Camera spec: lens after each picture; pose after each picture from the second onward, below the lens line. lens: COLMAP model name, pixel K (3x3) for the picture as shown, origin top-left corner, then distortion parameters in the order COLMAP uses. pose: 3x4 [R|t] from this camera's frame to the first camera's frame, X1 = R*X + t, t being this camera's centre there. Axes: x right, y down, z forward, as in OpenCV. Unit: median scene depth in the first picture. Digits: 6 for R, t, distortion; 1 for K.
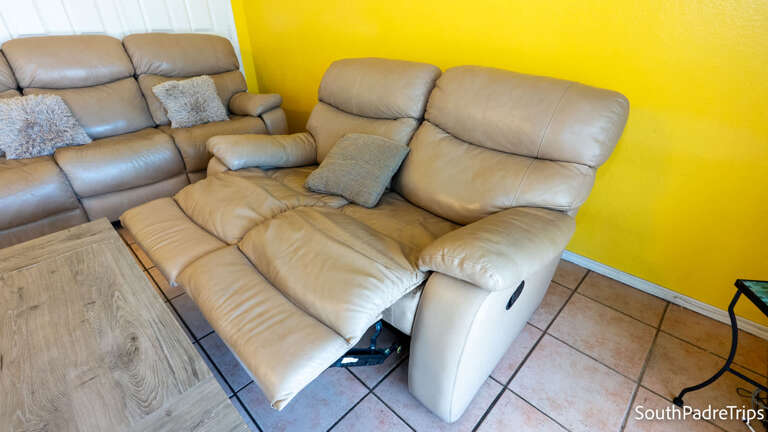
lens RADIAL K [[351.8, 0, 387.4], [0, 351.8, 214.2], [0, 0, 1]] dist [-0.004723, -0.000433]
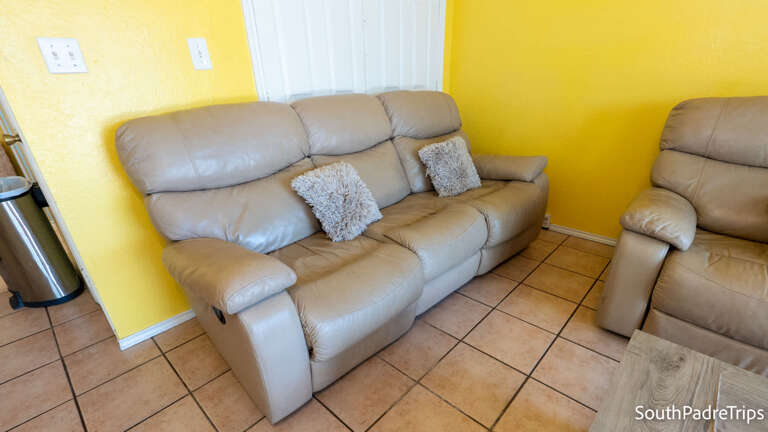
lens RADIAL K [[352.4, 0, 385.7], [0, 352.4, 247.4], [0, 0, 1]] dist [-0.010087, -0.000249]
pose [[0.999807, -0.017739, 0.008475, -1.004348], [0.018090, 0.998898, -0.043309, -0.109595], [-0.007697, 0.043454, 0.999026, 0.169167]]
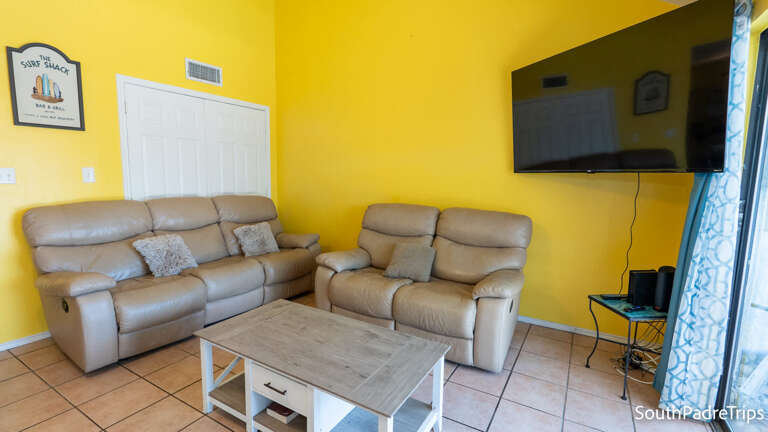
lens RADIAL K [[351.8, 0, 387.4], [0, 351.8, 214.2], [0, 0, 1]] dist [-0.004723, -0.000433]
pose [[0.971443, 0.001273, 0.237269, -0.523466], [0.090595, 0.922234, -0.375869, 0.238882], [-0.219296, 0.386630, 0.895783, -0.609850]]
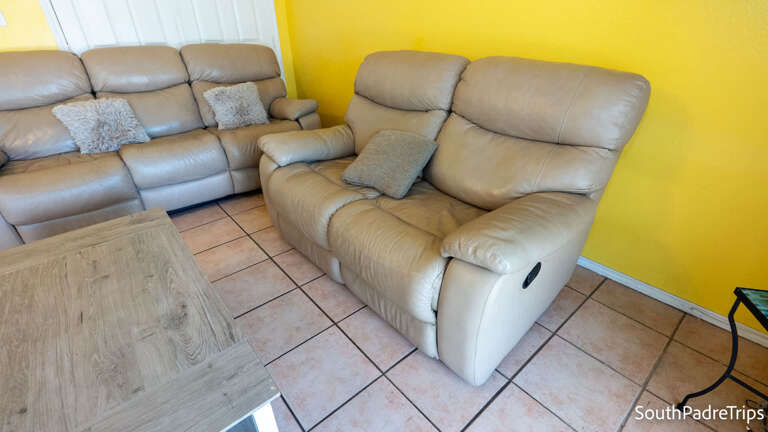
lens RADIAL K [[351.8, 0, 387.4], [0, 351.8, 214.2], [0, 0, 1]] dist [-0.004723, -0.000433]
pose [[0.995259, 0.040609, -0.088373, 0.027238], [-0.041676, 0.999078, -0.010266, 0.011916], [0.087875, 0.013901, 0.996035, -0.061210]]
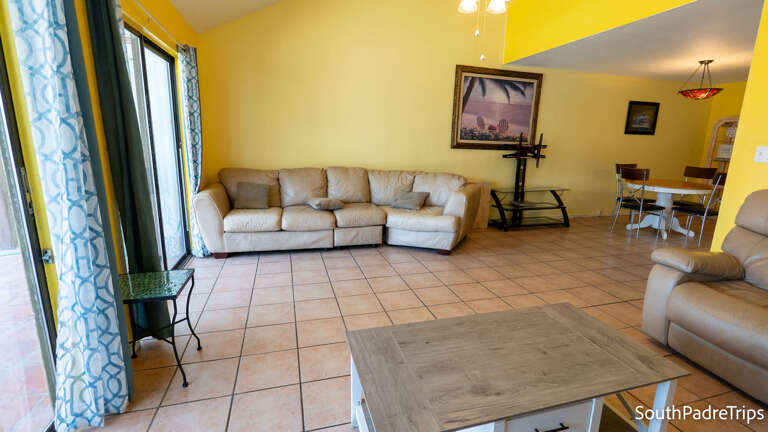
lens RADIAL K [[351.8, 0, 387.4], [0, 351.8, 214.2], [0, 0, 1]] dist [-0.004723, -0.000433]
pose [[-0.500262, 0.177781, -0.847427, 0.249713], [-0.440585, 0.790261, 0.425879, -0.276502], [0.745402, 0.586414, -0.317010, 0.320497]]
